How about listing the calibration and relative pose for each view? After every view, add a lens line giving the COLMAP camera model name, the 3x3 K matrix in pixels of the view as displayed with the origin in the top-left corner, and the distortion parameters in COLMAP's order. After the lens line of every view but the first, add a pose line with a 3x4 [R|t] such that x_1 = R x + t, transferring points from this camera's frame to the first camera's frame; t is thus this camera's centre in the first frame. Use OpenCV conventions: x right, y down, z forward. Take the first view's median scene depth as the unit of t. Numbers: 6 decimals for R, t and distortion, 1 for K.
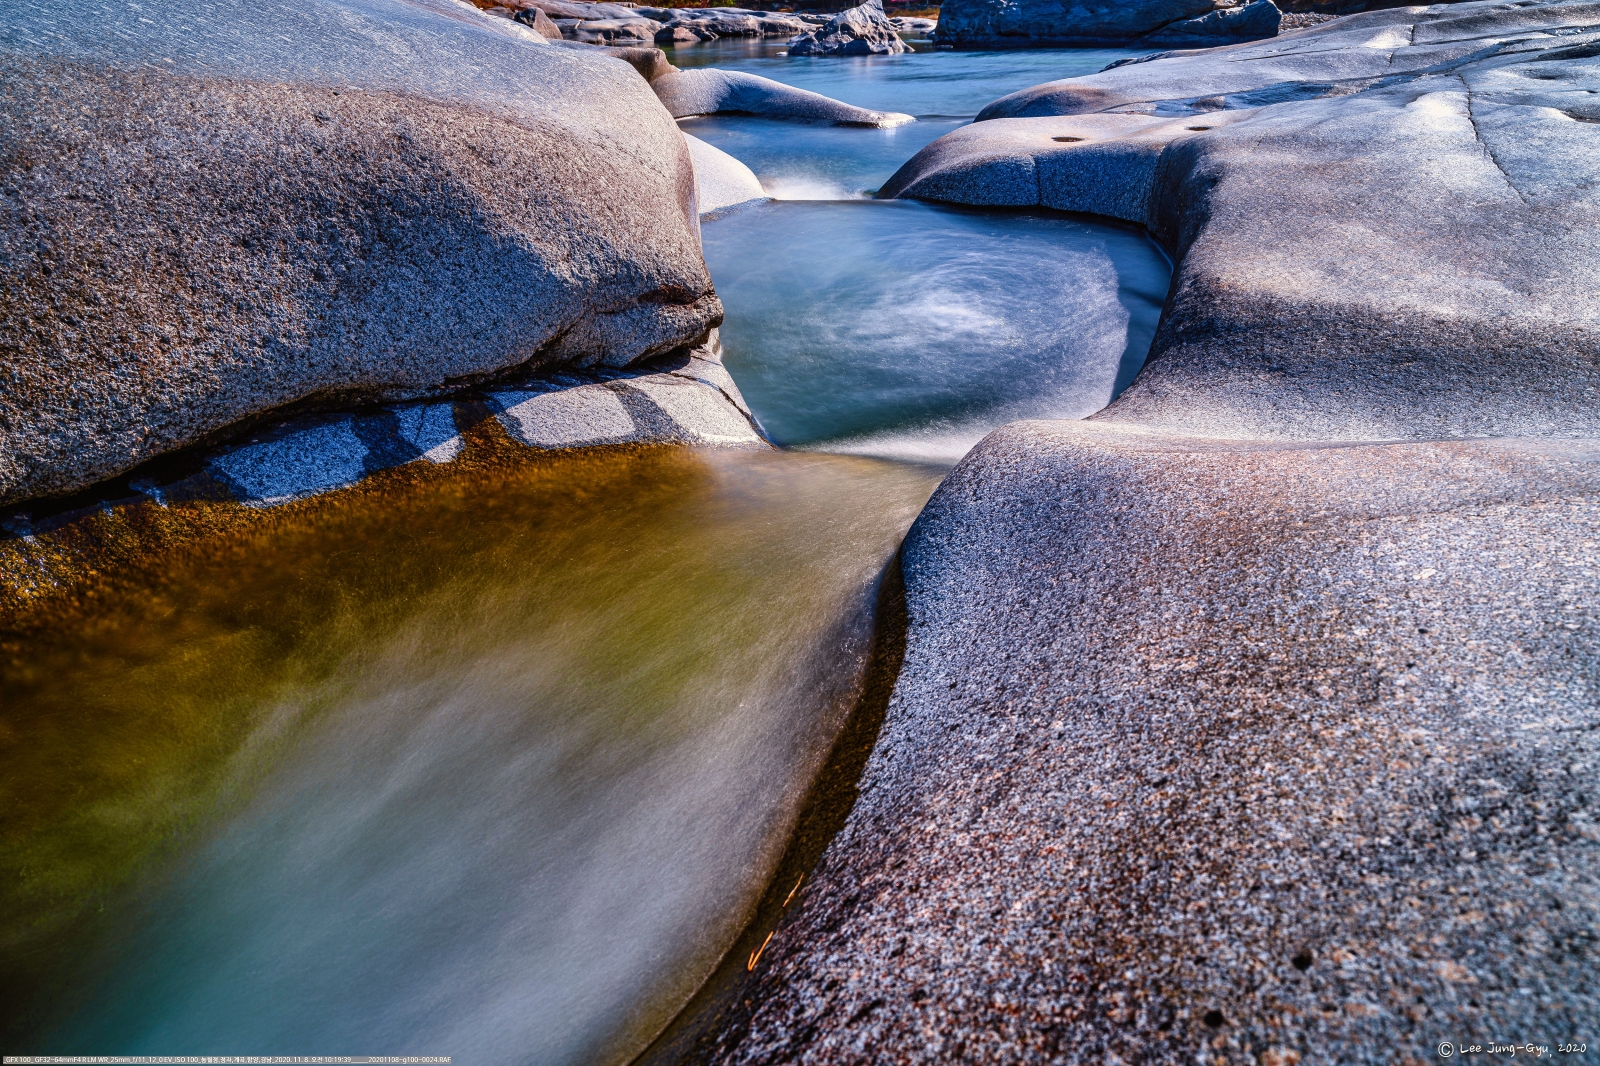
lens RADIAL K [[1185.8, 0, 798.7], [0, 1185.8, 520.0], [0, 0, 1]] dist [-0.004917, 0.002073]
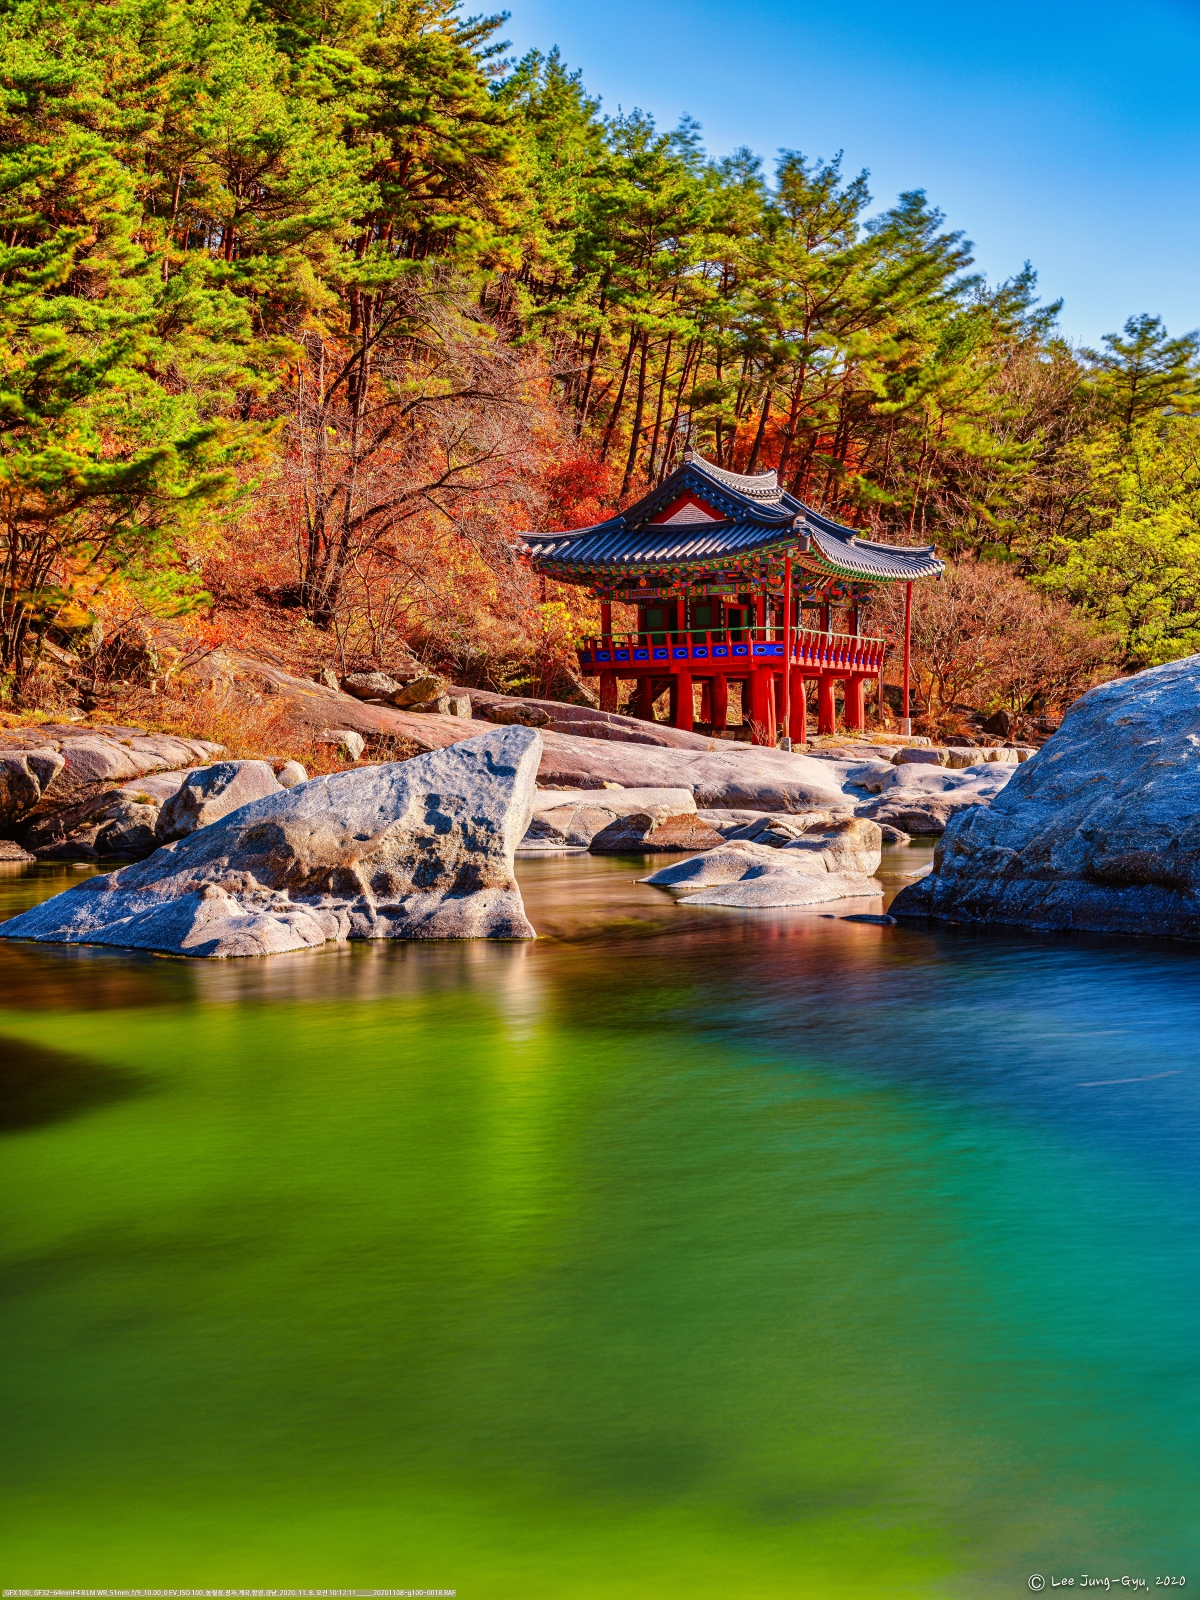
lens RADIAL K [[2331.5, 0, 578.6], [0, 2331.5, 792.8], [0, 0, 1]] dist [0.001300, 0.000000]
pose [[0.828547, 0.009392, -0.559840, 0.307847], [-0.223475, 0.922317, -0.315263, -0.245882], [0.513389, 0.386320, 0.766282, 0.565489]]
